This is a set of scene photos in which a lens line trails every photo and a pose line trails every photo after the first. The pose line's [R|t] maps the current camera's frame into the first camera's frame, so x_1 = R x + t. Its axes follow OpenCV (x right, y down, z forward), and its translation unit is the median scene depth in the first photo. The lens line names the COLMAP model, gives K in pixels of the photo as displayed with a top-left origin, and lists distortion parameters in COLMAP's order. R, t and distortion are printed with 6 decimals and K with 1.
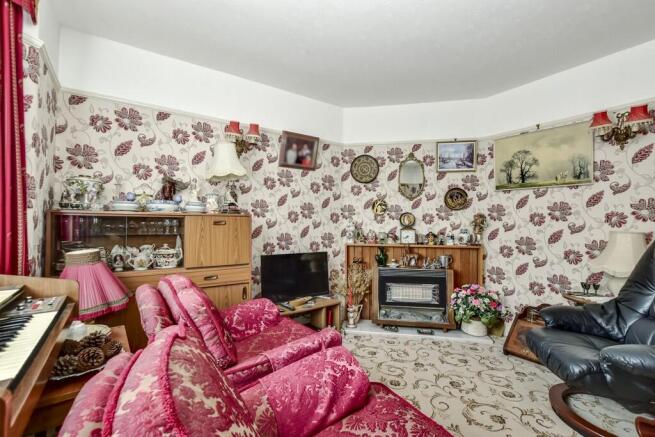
lens RADIAL K [[286.4, 0, 329.2], [0, 286.4, 220.4], [0, 0, 1]] dist [-0.012081, 0.000336]
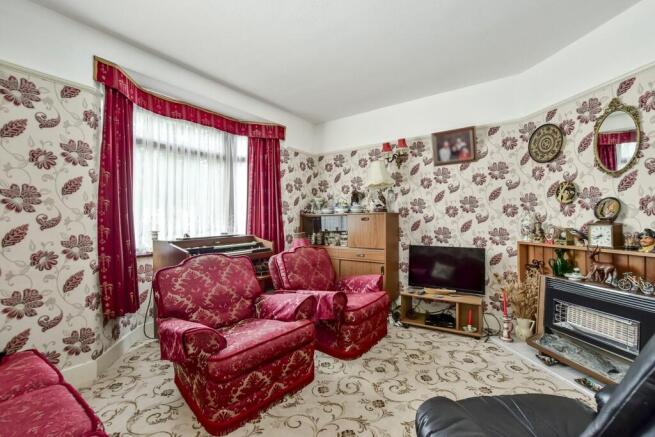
lens RADIAL K [[286.4, 0, 329.2], [0, 286.4, 220.4], [0, 0, 1]] dist [-0.012081, 0.000336]
pose [[0.346186, -0.006780, -0.938141, 0.660334], [0.025248, 0.999679, 0.002092, 0.005755], [0.937826, -0.024410, 0.346246, 0.221370]]
